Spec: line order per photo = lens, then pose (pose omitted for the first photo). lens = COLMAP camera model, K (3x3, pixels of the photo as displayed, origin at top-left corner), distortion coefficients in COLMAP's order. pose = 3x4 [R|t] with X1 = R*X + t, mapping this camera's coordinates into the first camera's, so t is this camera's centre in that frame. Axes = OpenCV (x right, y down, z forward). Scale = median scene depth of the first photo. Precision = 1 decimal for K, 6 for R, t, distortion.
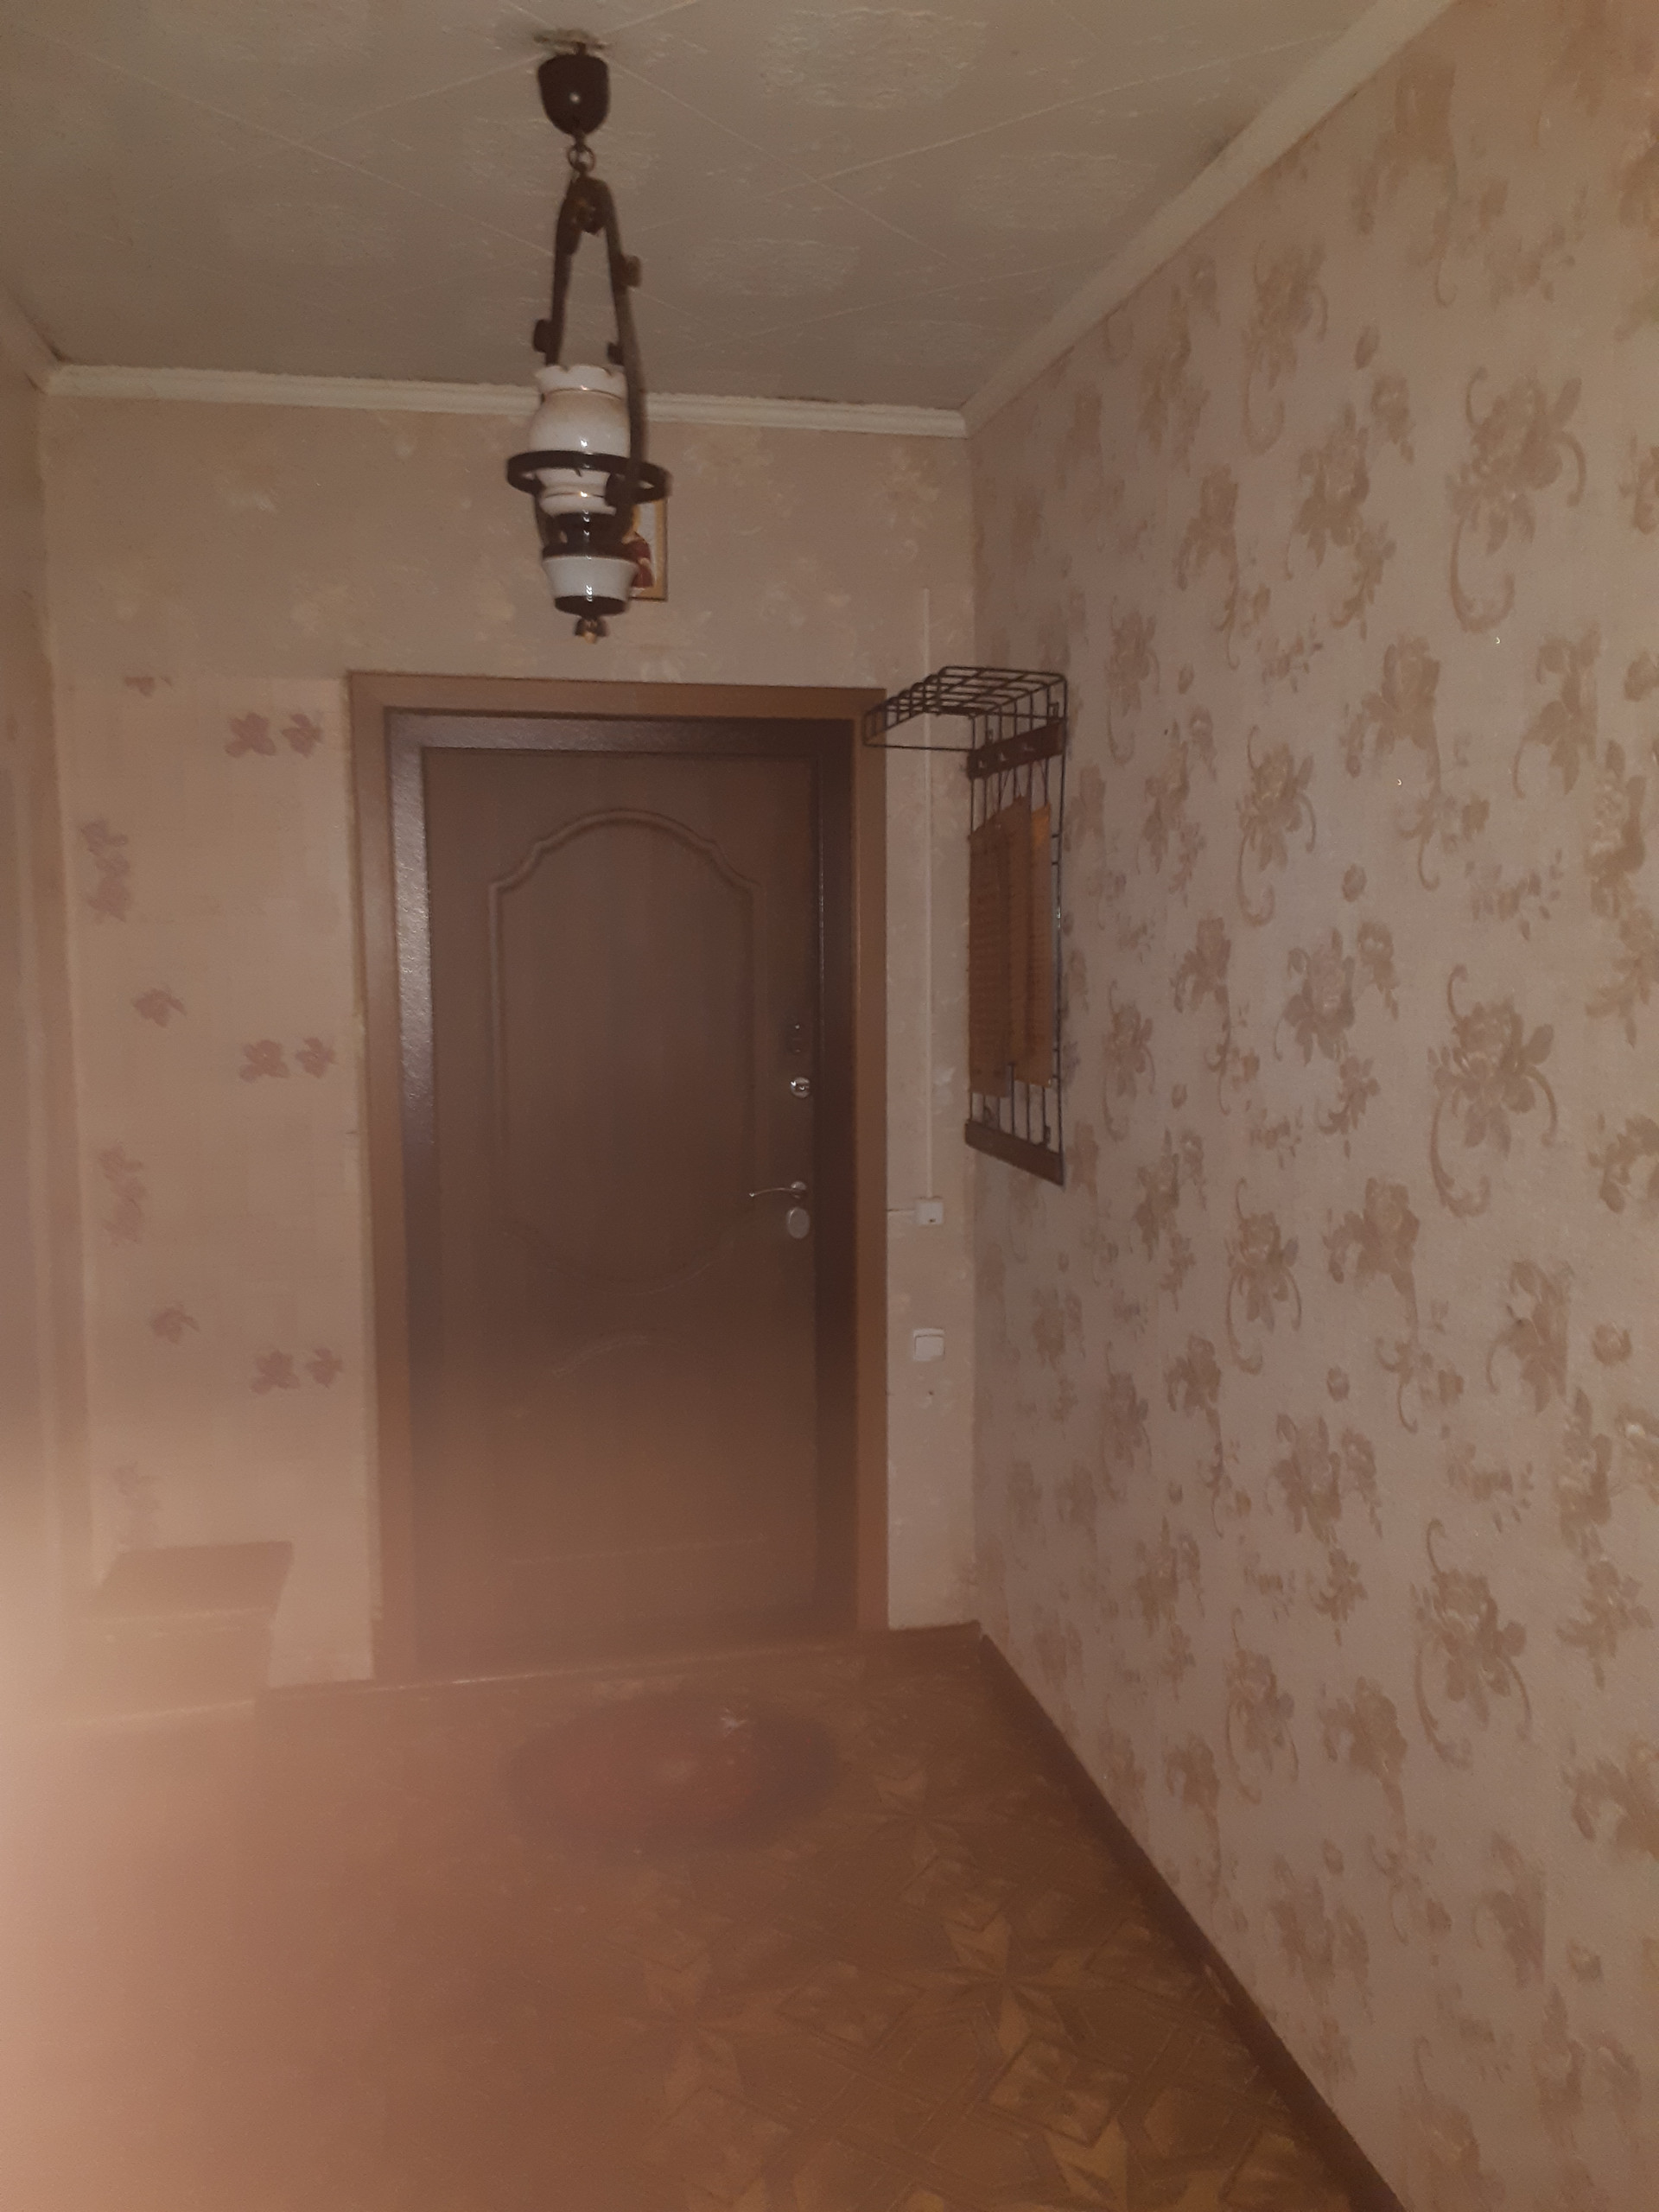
lens RADIAL K [[1741.9, 0, 829.5], [0, 1741.9, 1106.0], [0, 0, 1]] dist [-0.002348, -0.001539]
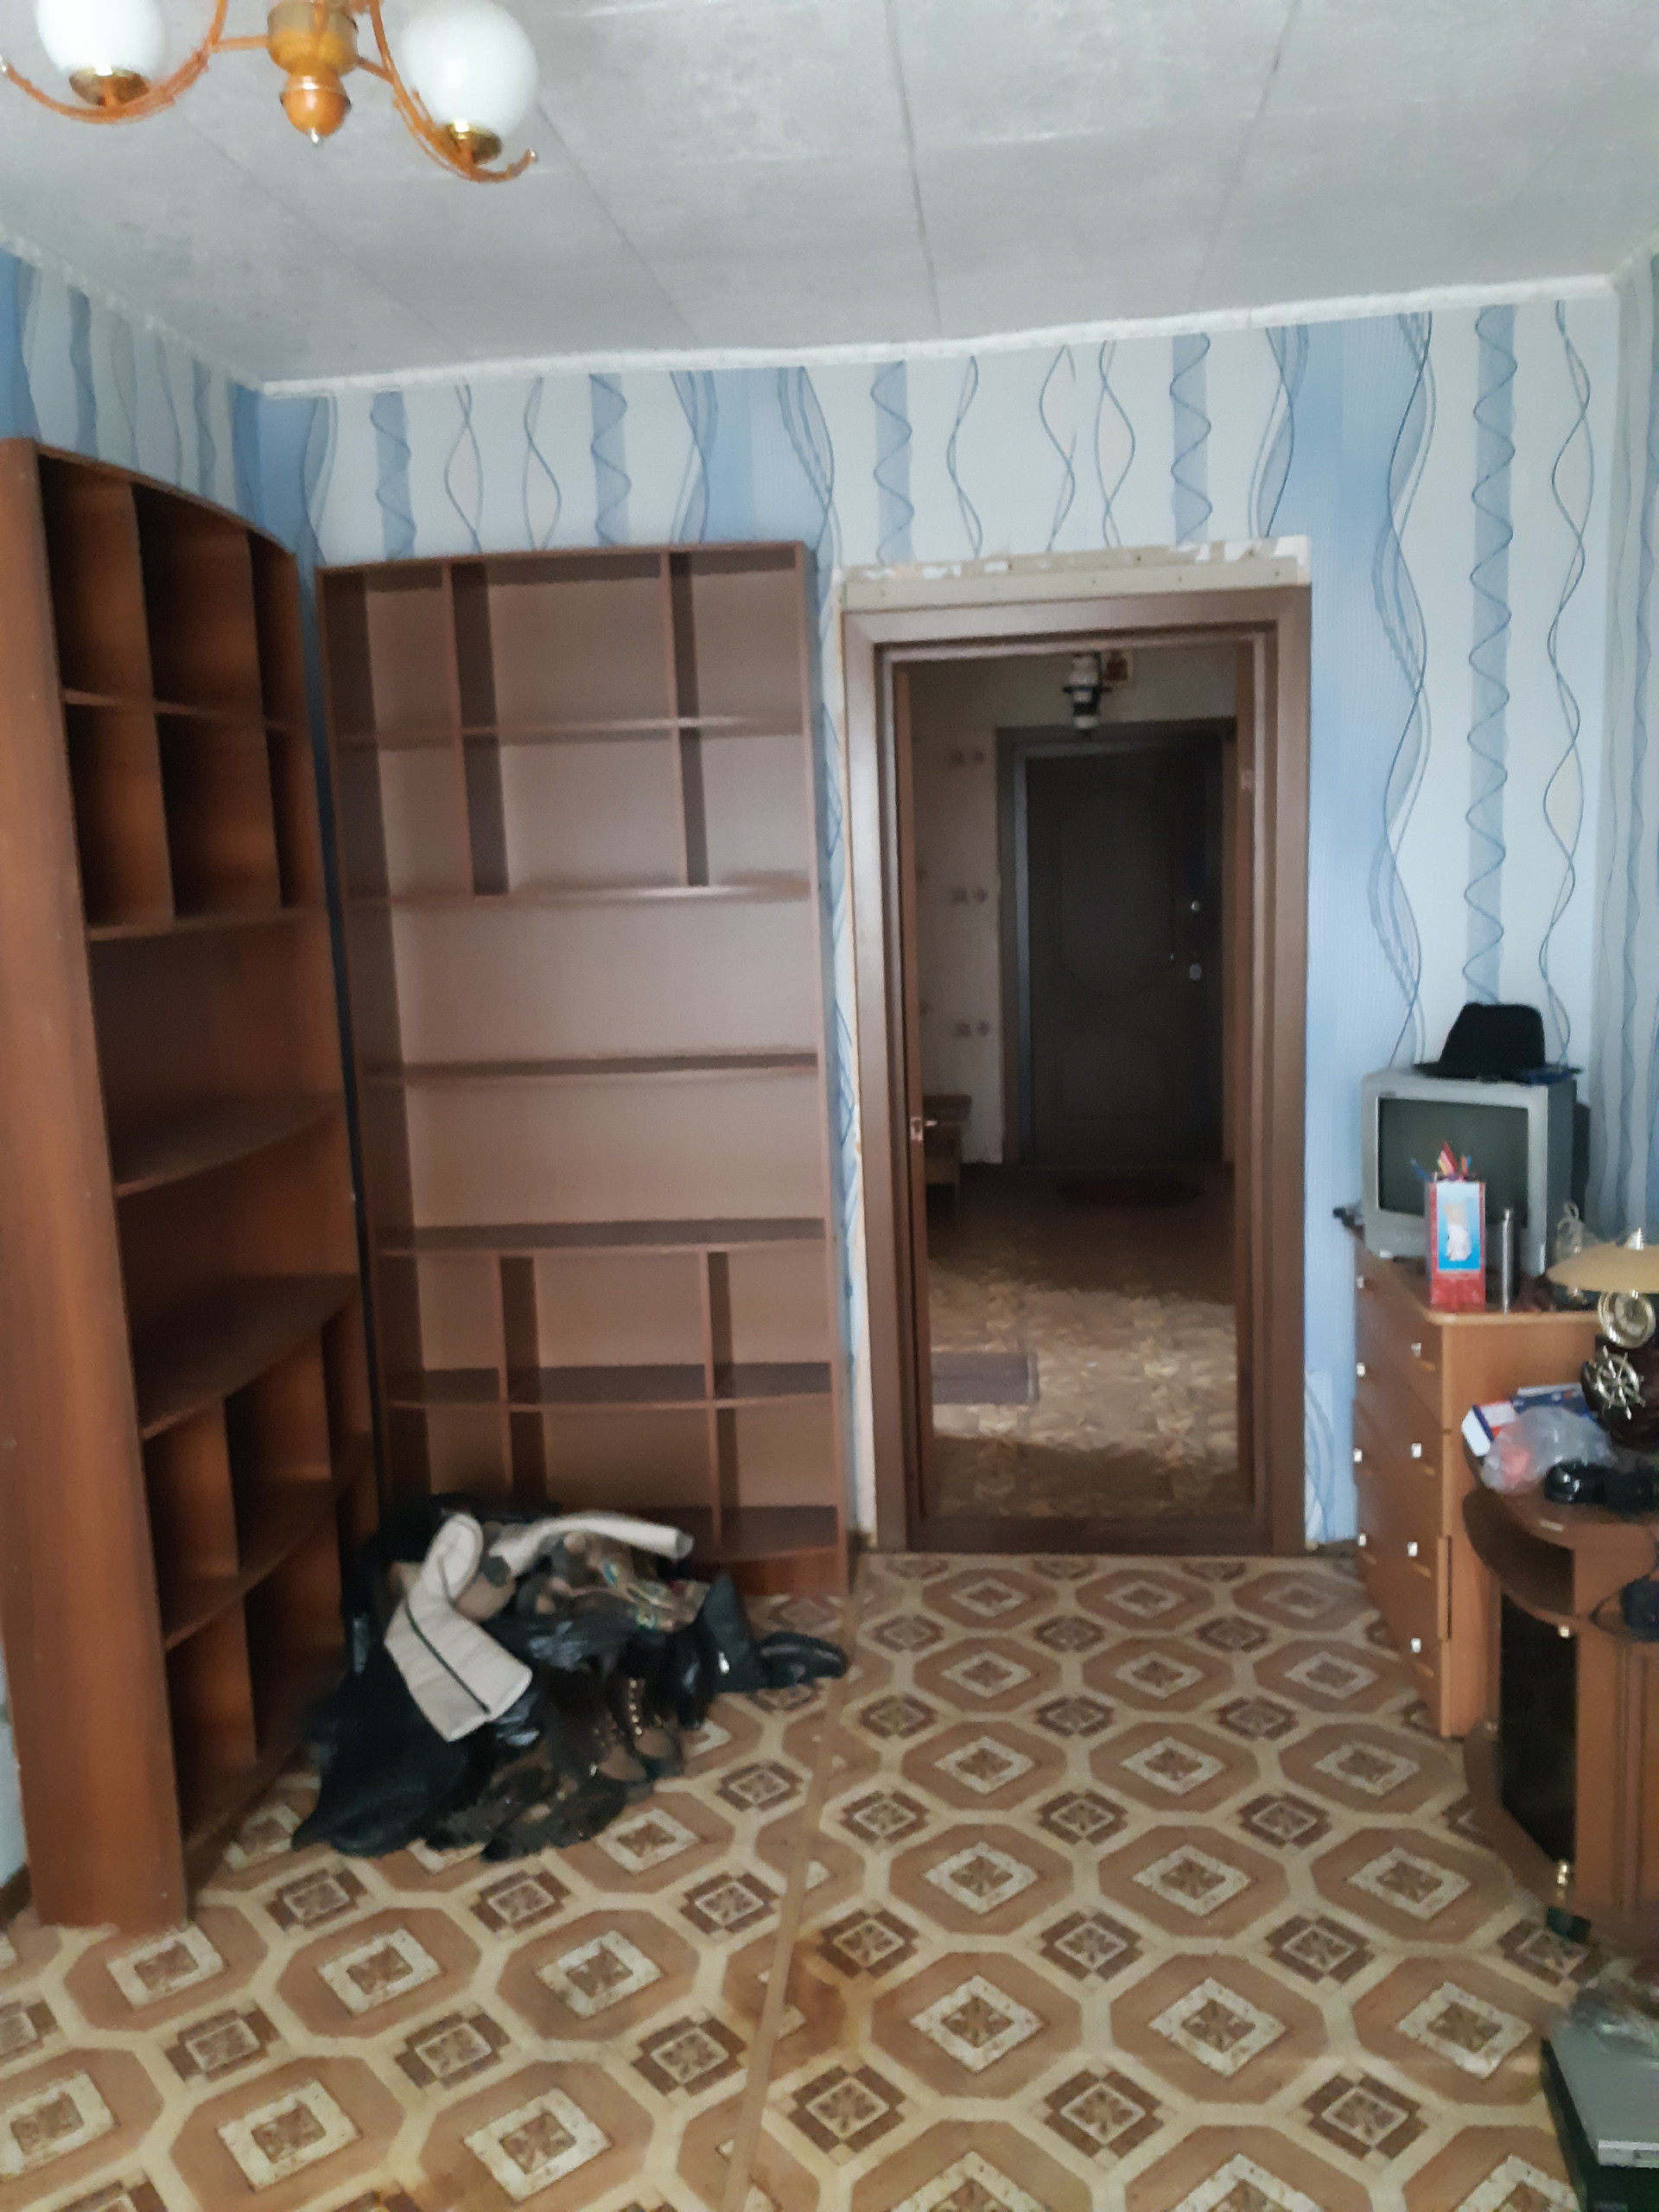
lens RADIAL K [[1741.9, 0, 829.5], [0, 1741.9, 1106.0], [0, 0, 1]] dist [-0.002348, -0.001539]
pose [[0.950132, 0.008080, -0.311744, 0.251038], [-0.004255, 0.999907, 0.012948, 0.234463], [0.311820, -0.010975, 0.950078, -1.336634]]
